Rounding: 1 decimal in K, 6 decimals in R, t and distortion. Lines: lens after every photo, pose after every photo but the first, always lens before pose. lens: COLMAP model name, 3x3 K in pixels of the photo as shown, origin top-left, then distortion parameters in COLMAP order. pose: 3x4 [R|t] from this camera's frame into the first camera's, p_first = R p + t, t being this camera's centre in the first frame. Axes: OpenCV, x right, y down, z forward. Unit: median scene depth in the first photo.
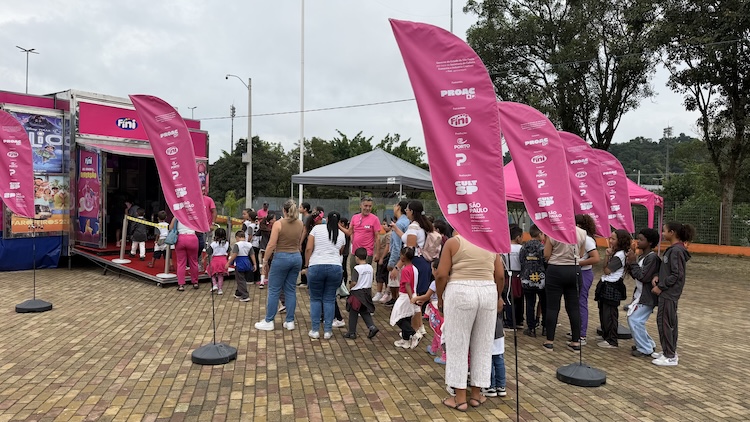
lens RADIAL K [[519.8, 0, 373.1], [0, 519.8, 220.3], [0, 0, 1]] dist [0.113588, -0.183625]
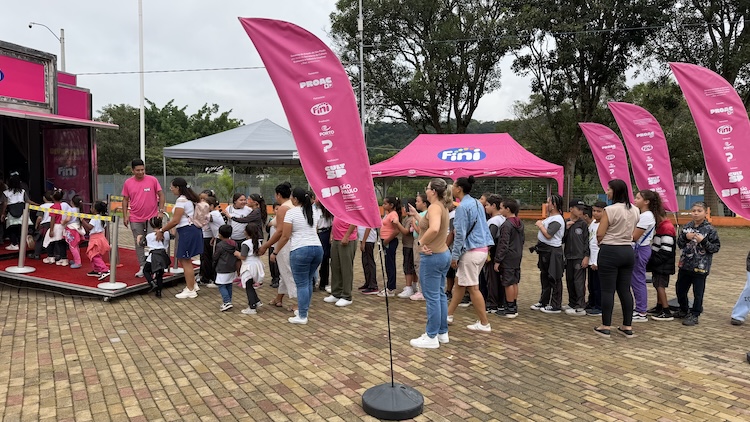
lens RADIAL K [[524.4, 0, 375.0], [0, 524.4, 211.0], [0, 0, 1]] dist [0.075293, -0.103403]
pose [[0.933642, -0.036885, 0.356303, -0.275898], [0.026264, 0.999056, 0.034604, -0.011726], [-0.357243, -0.022950, 0.933730, 0.172507]]
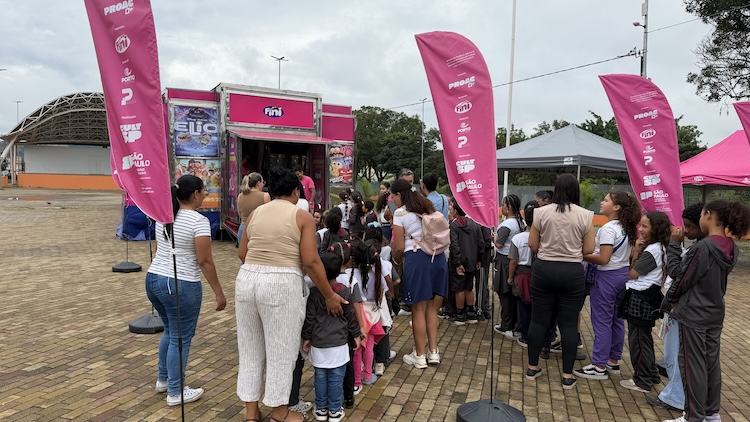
lens RADIAL K [[519.8, 0, 373.1], [0, 519.8, 220.3], [0, 0, 1]] dist [0.113588, -0.183625]
pose [[0.888884, 0.033831, -0.456881, 0.257585], [-0.024563, 0.999355, 0.026212, 0.010260], [0.457473, -0.012077, 0.889141, 0.148116]]
